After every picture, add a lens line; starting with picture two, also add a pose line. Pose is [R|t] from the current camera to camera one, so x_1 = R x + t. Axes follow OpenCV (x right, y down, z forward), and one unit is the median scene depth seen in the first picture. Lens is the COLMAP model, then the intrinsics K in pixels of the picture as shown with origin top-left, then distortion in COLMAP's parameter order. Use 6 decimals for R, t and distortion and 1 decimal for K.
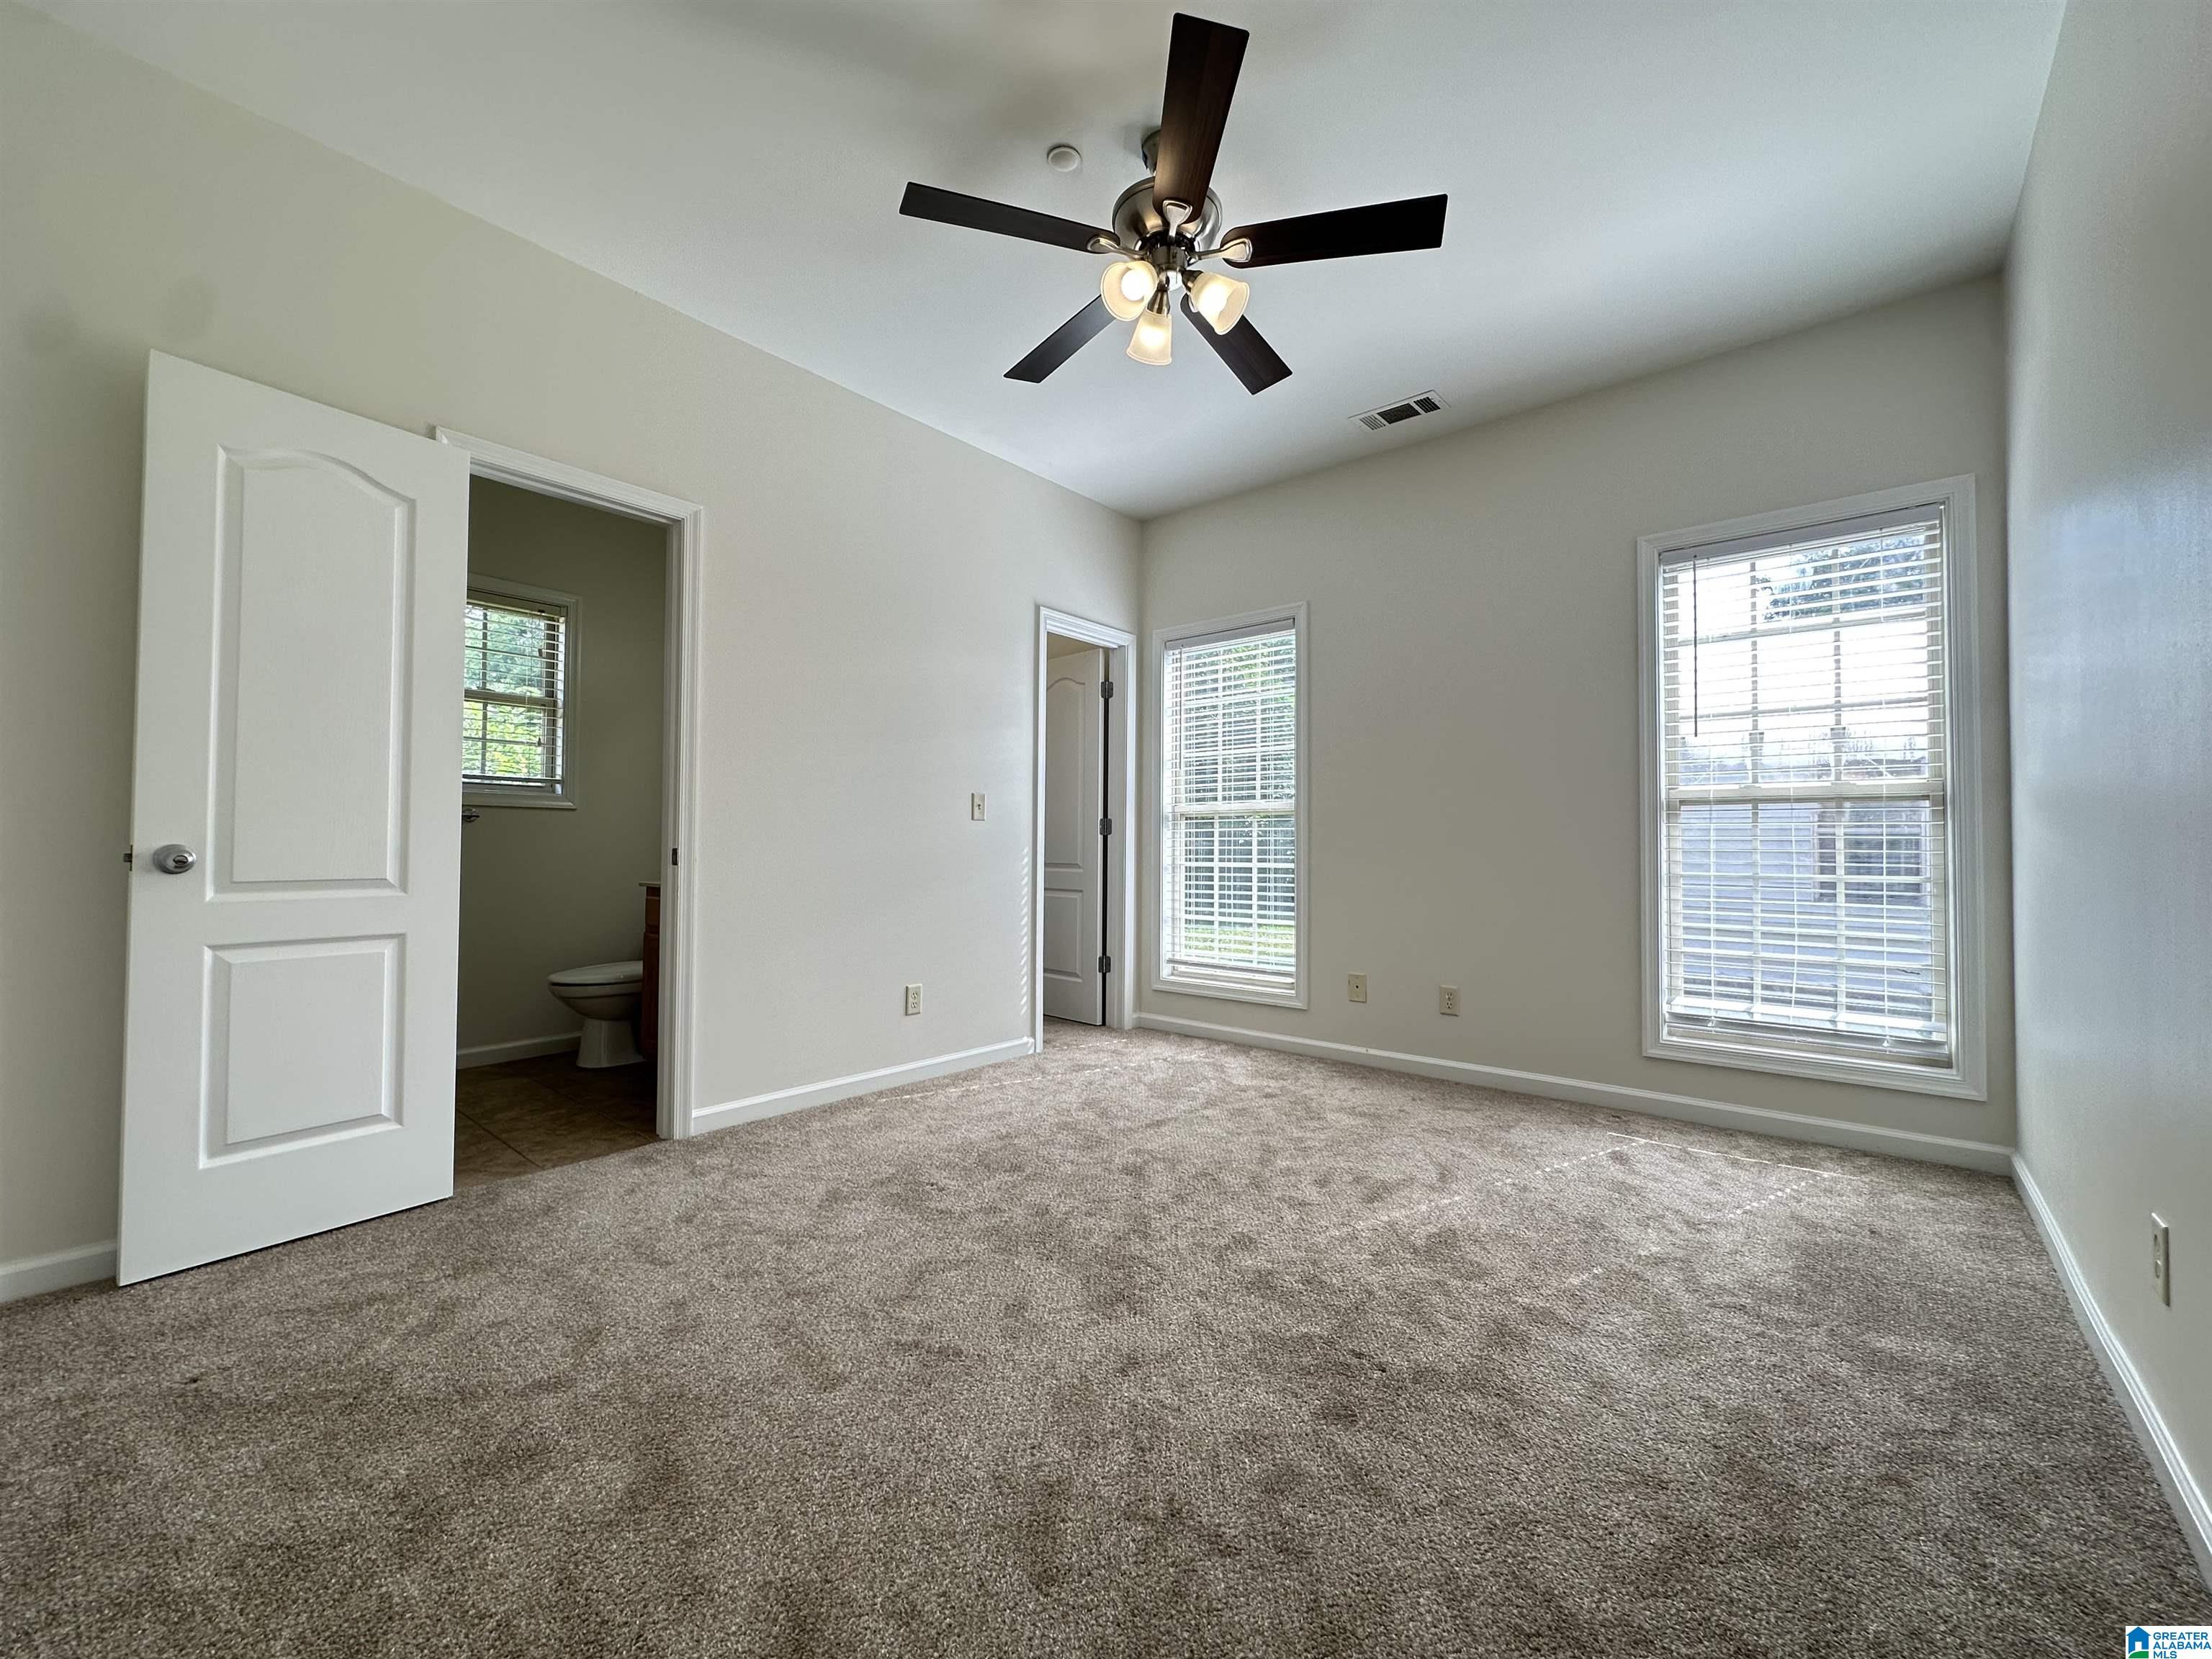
lens RADIAL K [[883.9, 0, 1100.3], [0, 883.9, 826.6], [0, 0, 1]] dist [-0.002742, 0.000098]
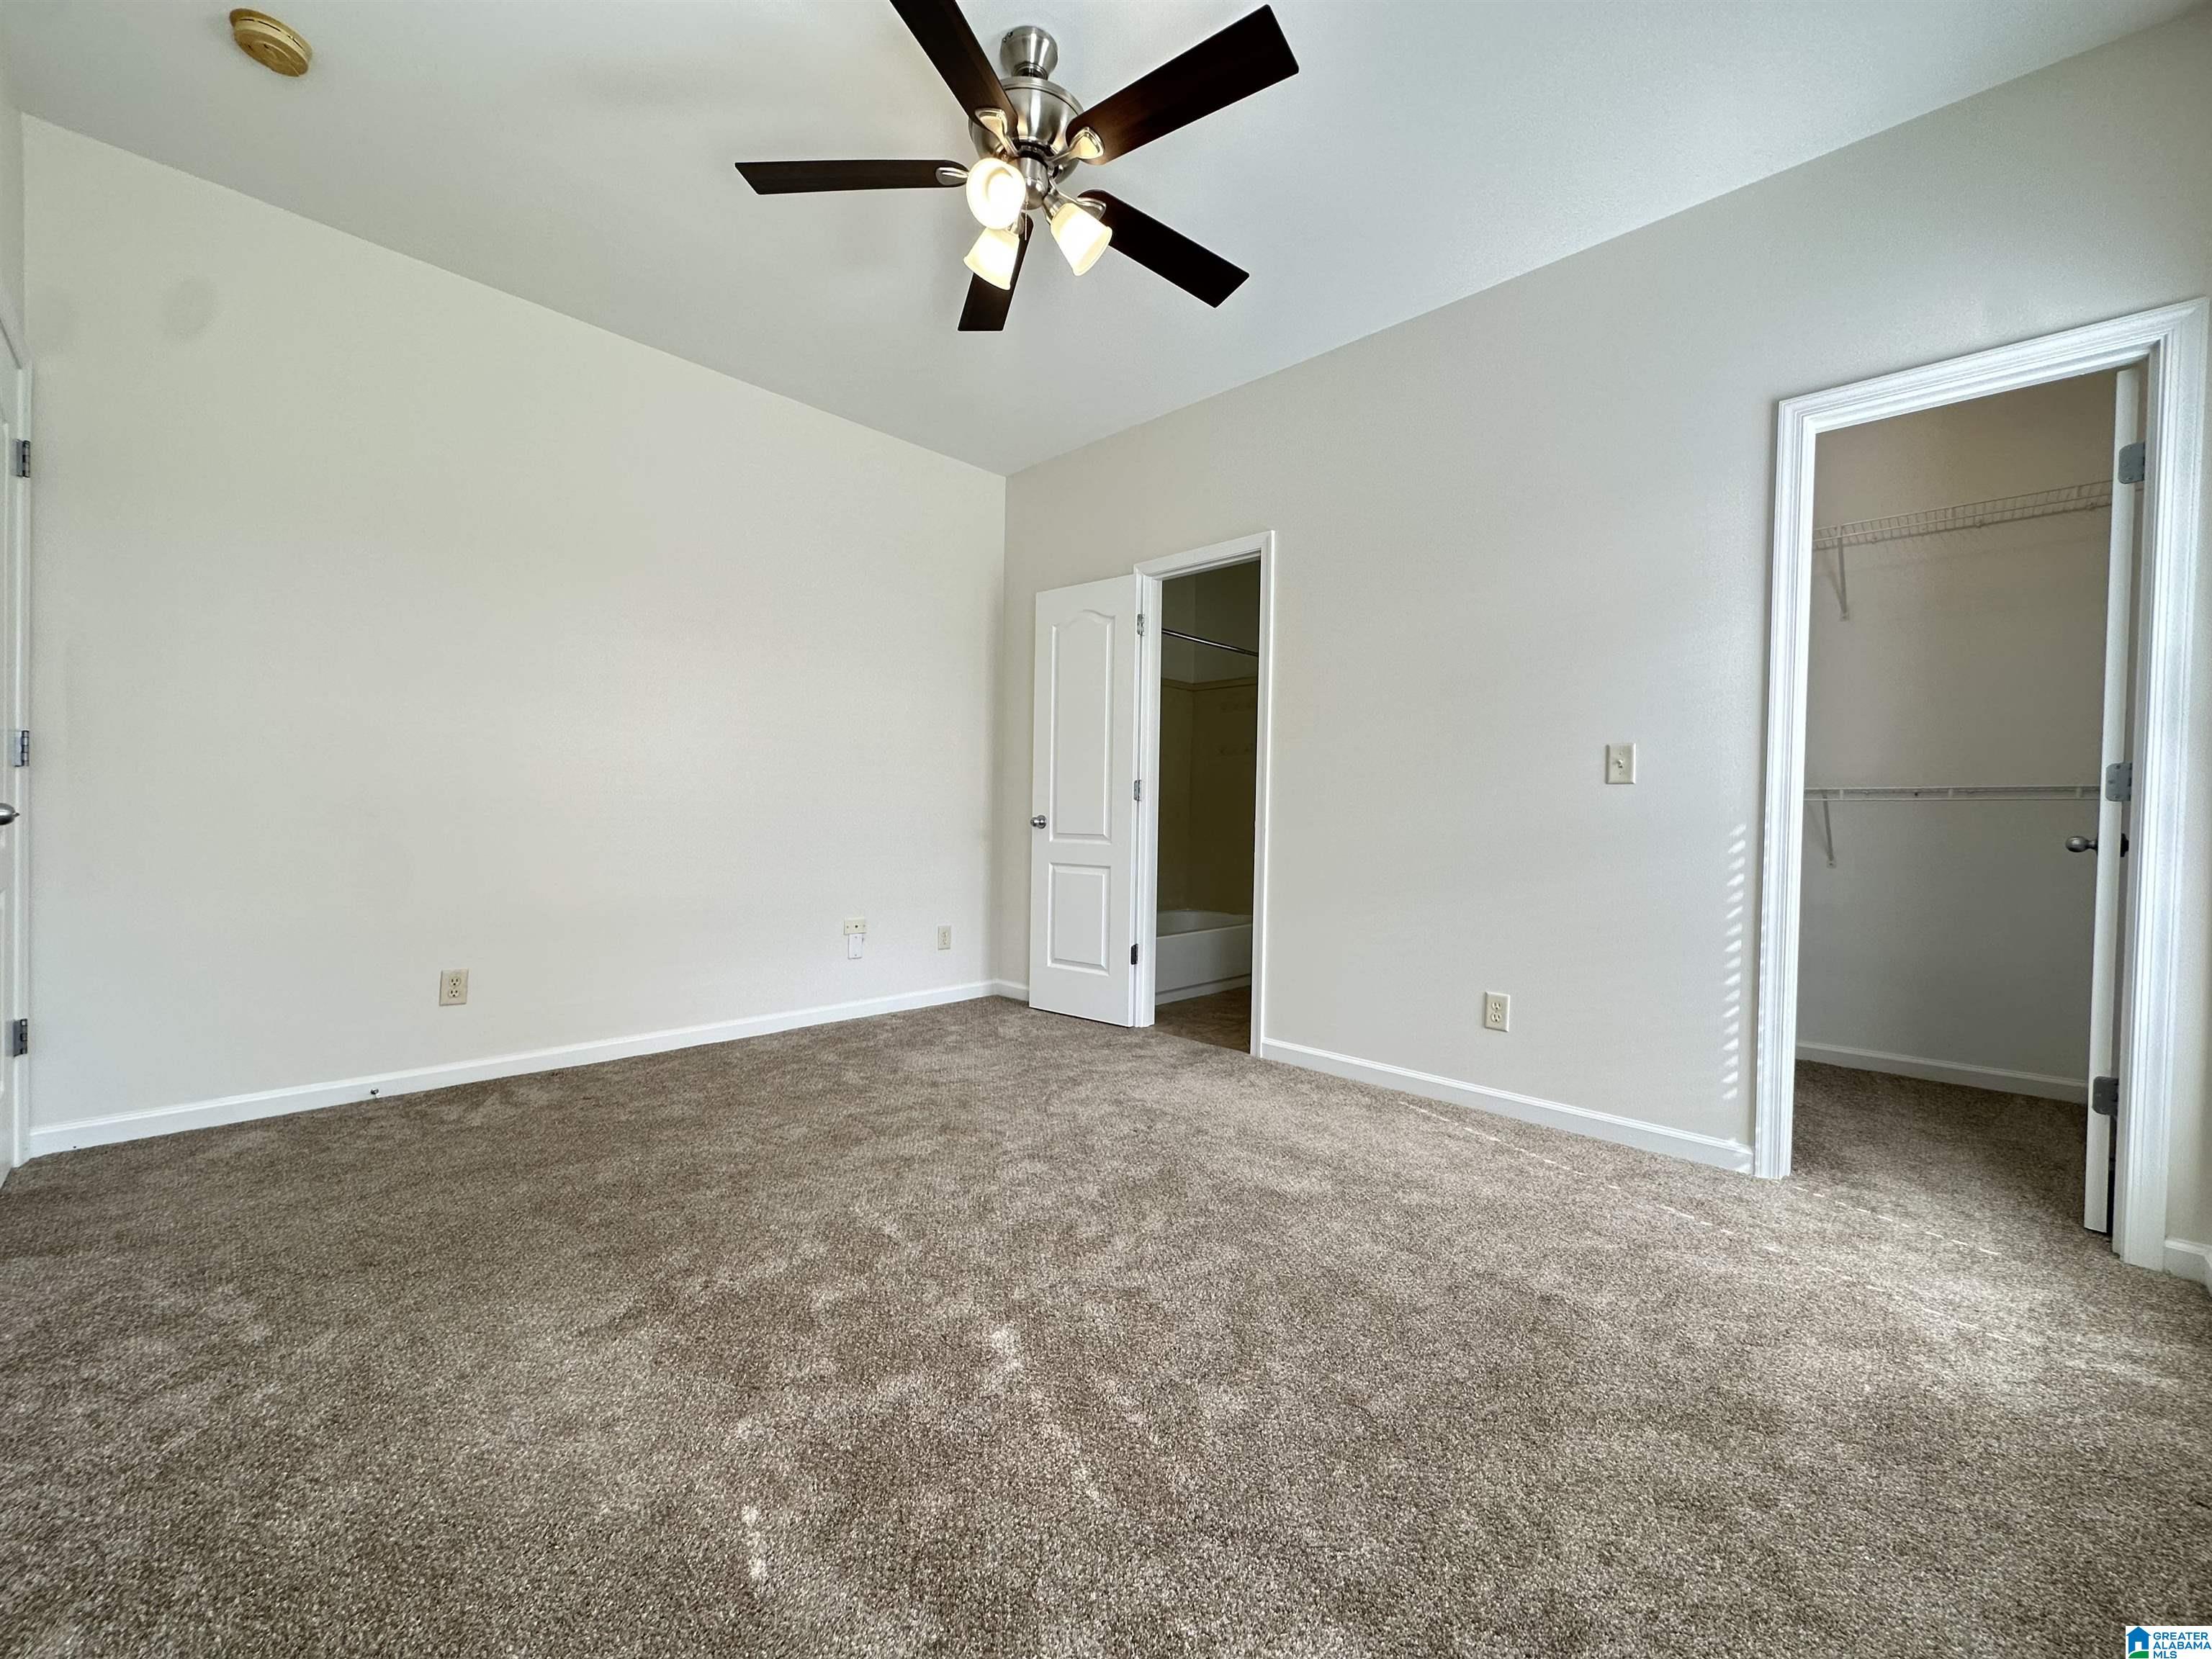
lens RADIAL K [[883.9, 0, 1100.3], [0, 883.9, 826.6], [0, 0, 1]] dist [-0.002742, 0.000098]
pose [[-0.055017, 0.007220, -0.998459, 0.792675], [0.007501, 0.999949, 0.006817, 0.024621], [0.998457, -0.007114, -0.055069, 0.889026]]
